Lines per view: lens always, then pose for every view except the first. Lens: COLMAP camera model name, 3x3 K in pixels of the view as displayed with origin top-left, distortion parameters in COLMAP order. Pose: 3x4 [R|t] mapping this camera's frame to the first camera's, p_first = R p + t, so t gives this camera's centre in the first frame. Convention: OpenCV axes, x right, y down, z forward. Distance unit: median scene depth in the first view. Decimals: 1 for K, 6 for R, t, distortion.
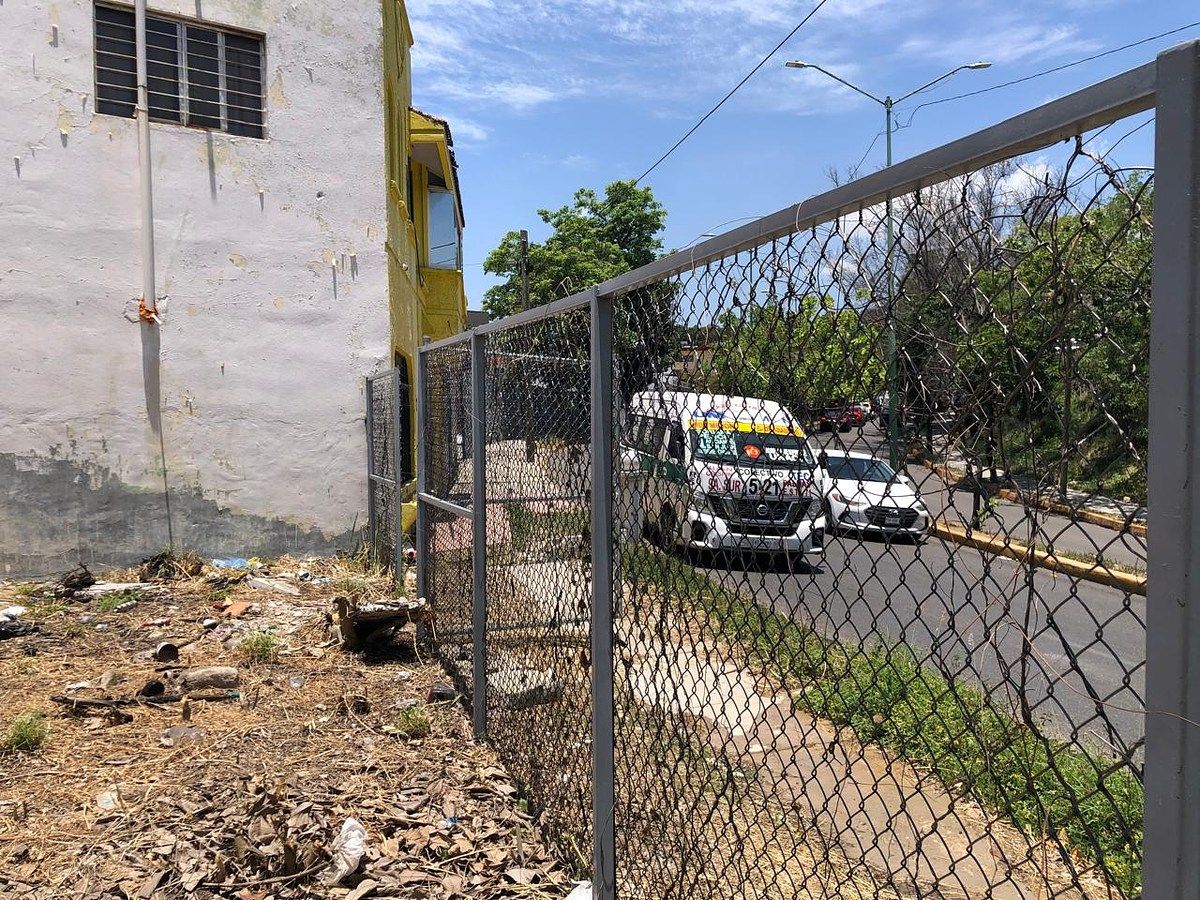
lens RADIAL K [[1011.5, 0, 658.7], [0, 1011.5, 449.1], [0, 0, 1]] dist [0.000508, -0.003785]
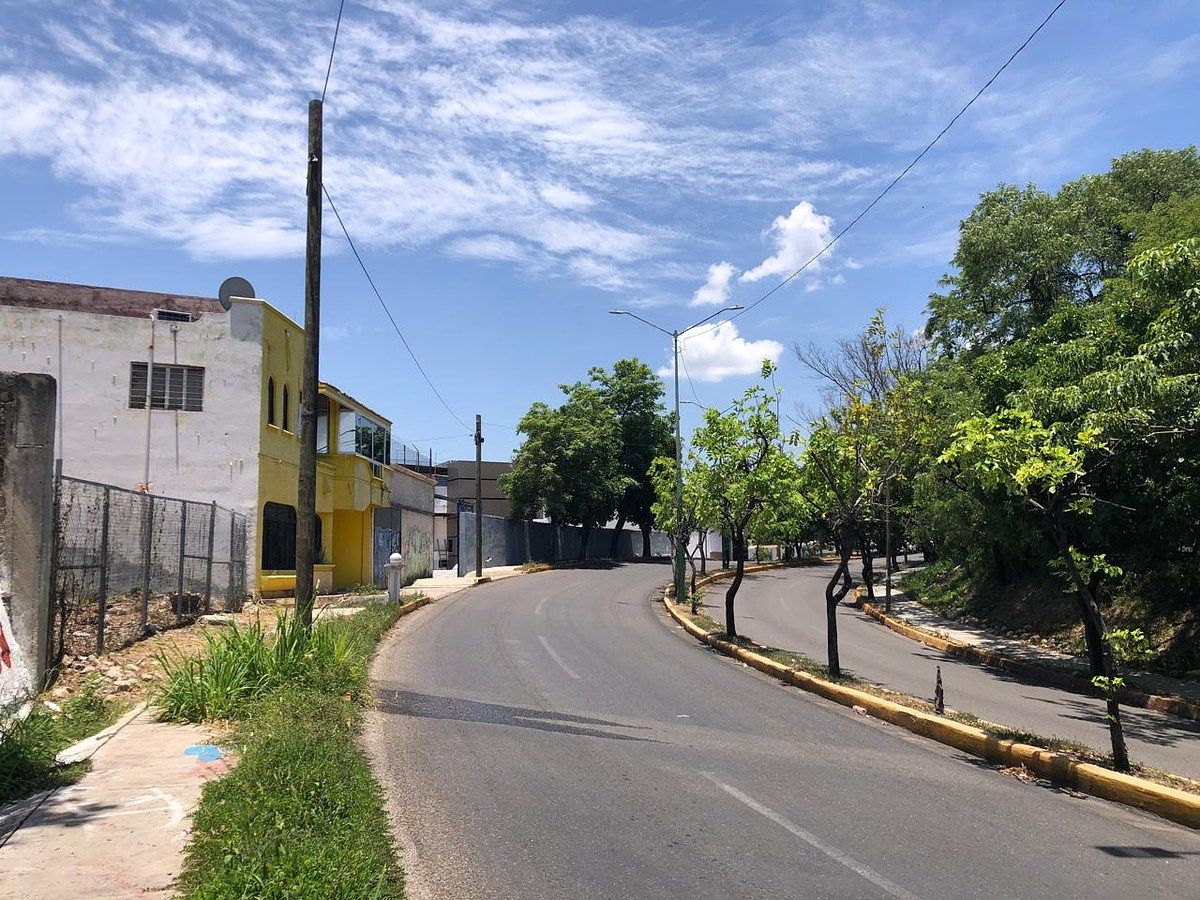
lens RADIAL K [[984.7, 0, 616.3], [0, 984.7, 447.5], [0, 0, 1]] dist [-0.003170, -0.005568]
pose [[0.984276, -0.014665, -0.176029, 0.927788], [-0.010153, 0.990203, -0.139263, 0.073976], [0.176347, 0.138860, 0.974484, -0.997007]]
